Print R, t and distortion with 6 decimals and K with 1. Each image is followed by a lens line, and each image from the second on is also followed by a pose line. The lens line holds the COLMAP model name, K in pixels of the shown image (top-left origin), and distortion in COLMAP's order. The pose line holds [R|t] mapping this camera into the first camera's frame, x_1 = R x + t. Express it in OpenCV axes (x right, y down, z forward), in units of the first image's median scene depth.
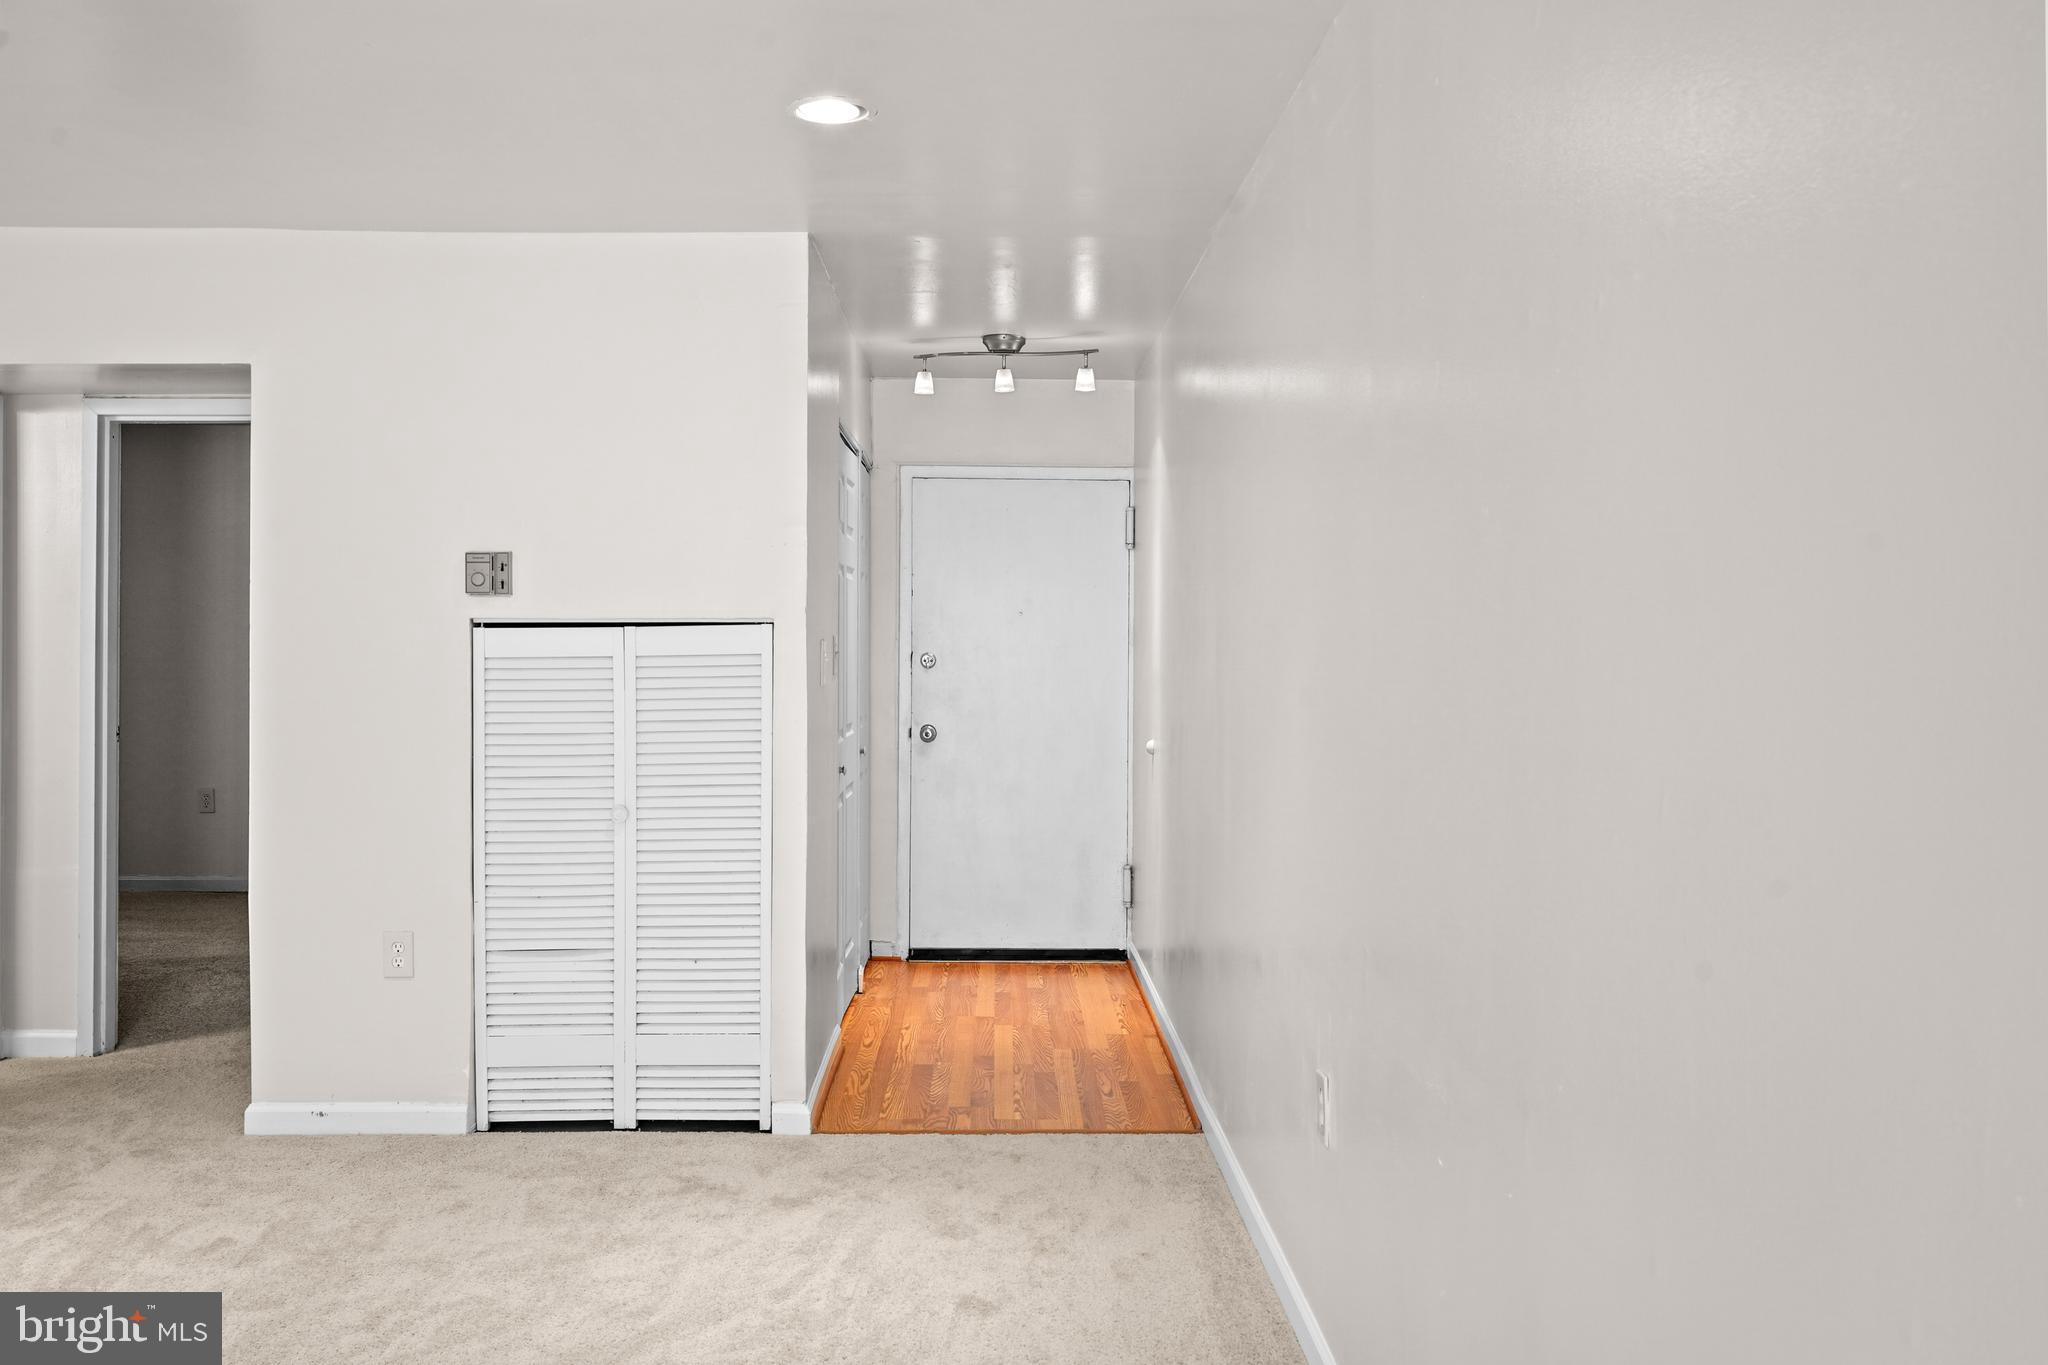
lens RADIAL K [[1689.8, 0, 1024.0], [0, 1689.8, 682.5], [0, 0, 1]] dist [0.051370, -0.001326]
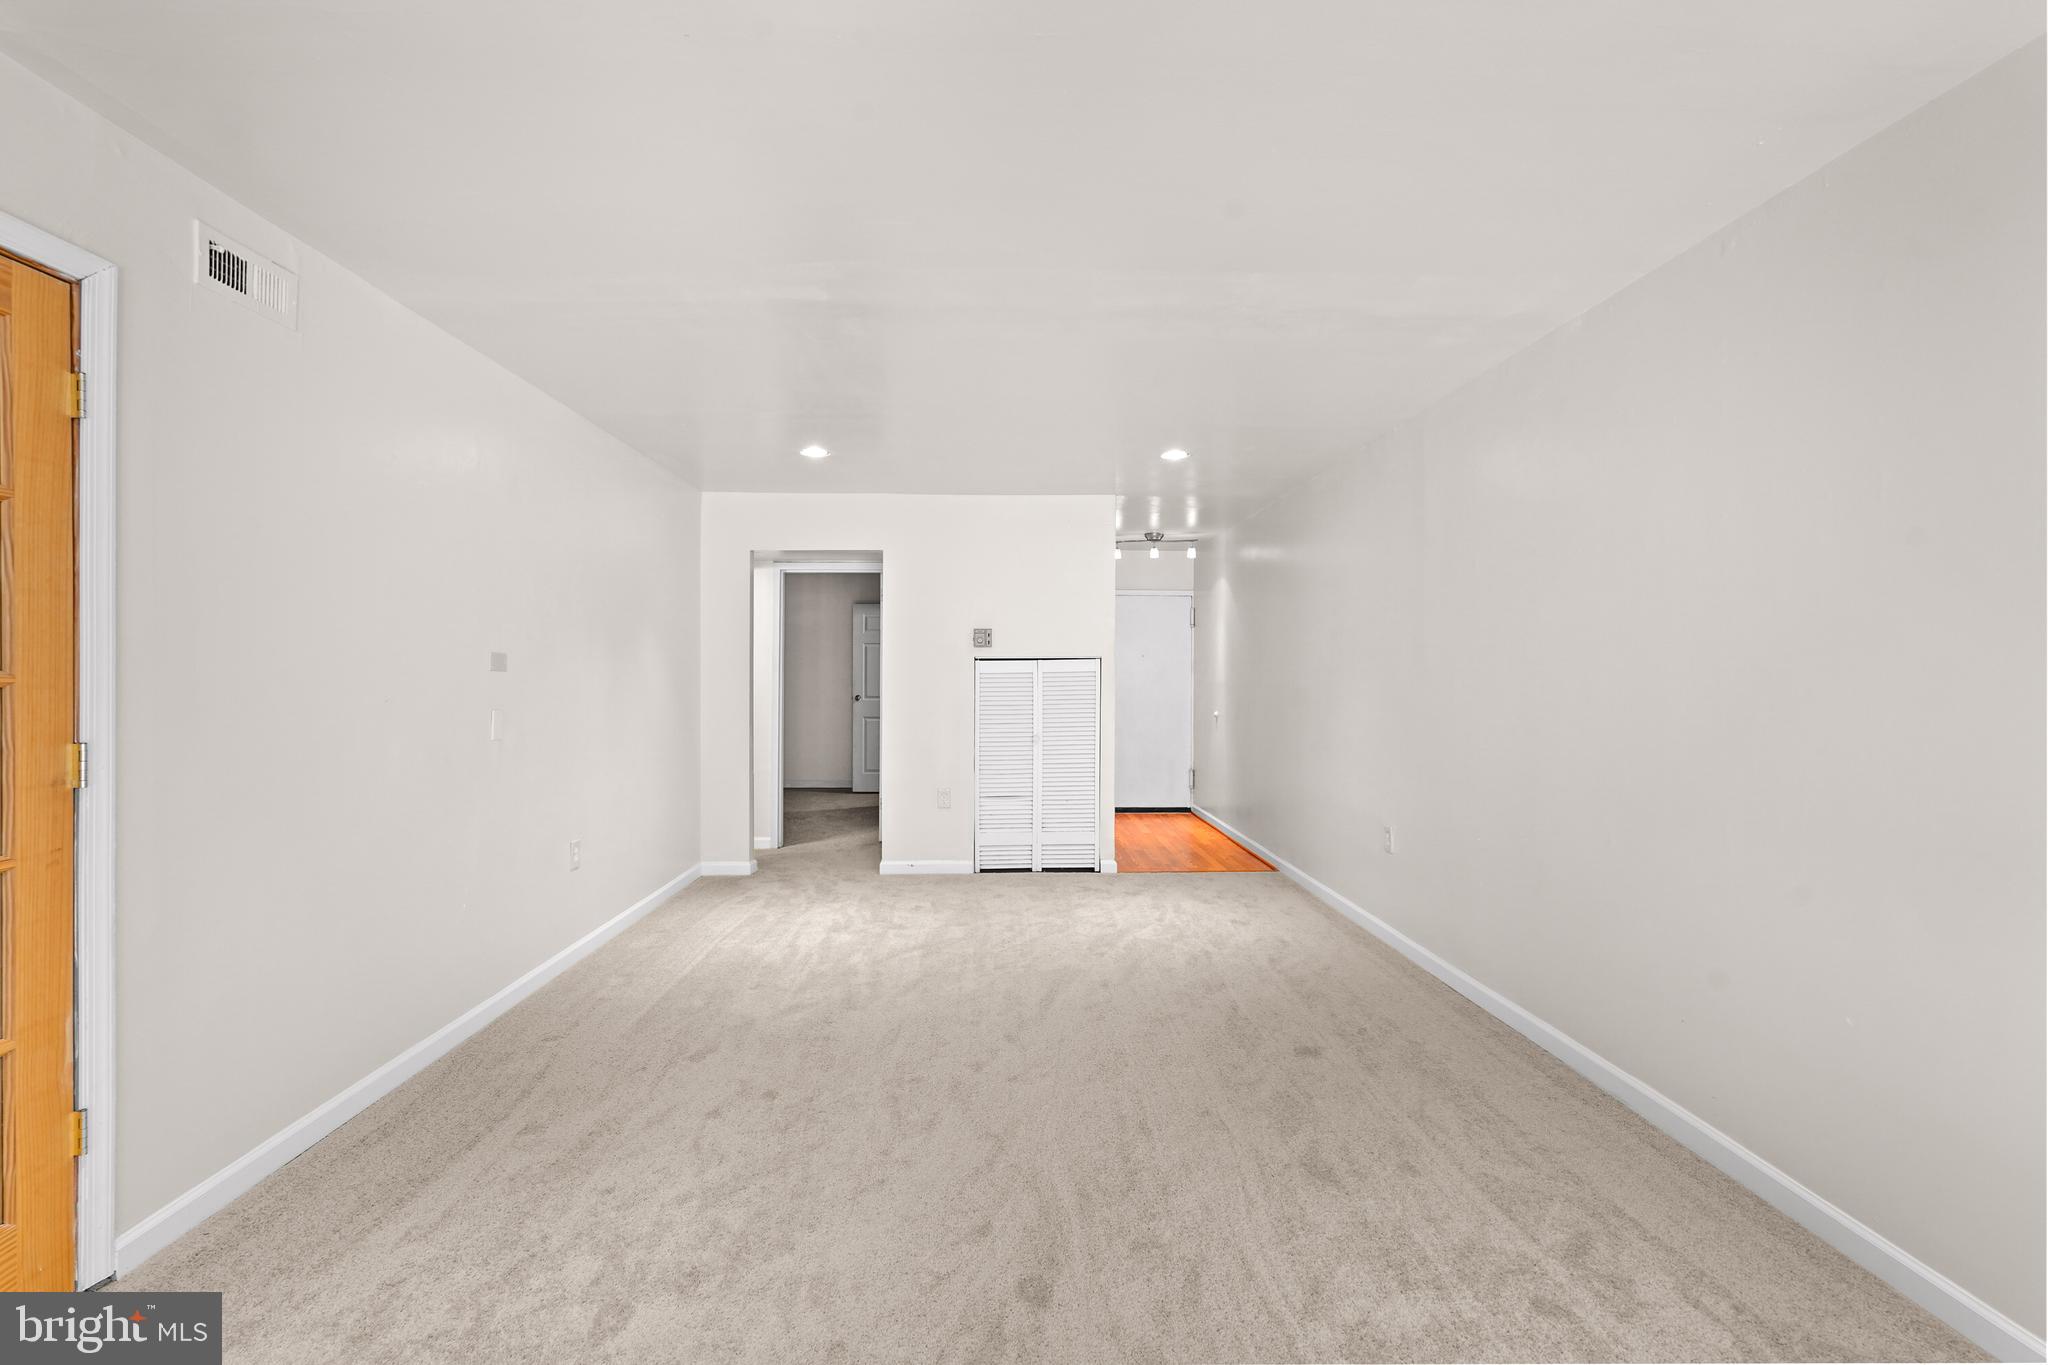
lens RADIAL K [[900.9, 0, 1015.0], [0, 900.9, 689.4], [0, 0, 1]] dist [-0.003100, -0.000059]
pose [[0.999579, -0.003443, 0.028803, -0.300649], [0.003711, 0.999950, -0.009260, 0.019720], [-0.028770, 0.009363, 0.999542, -0.258826]]
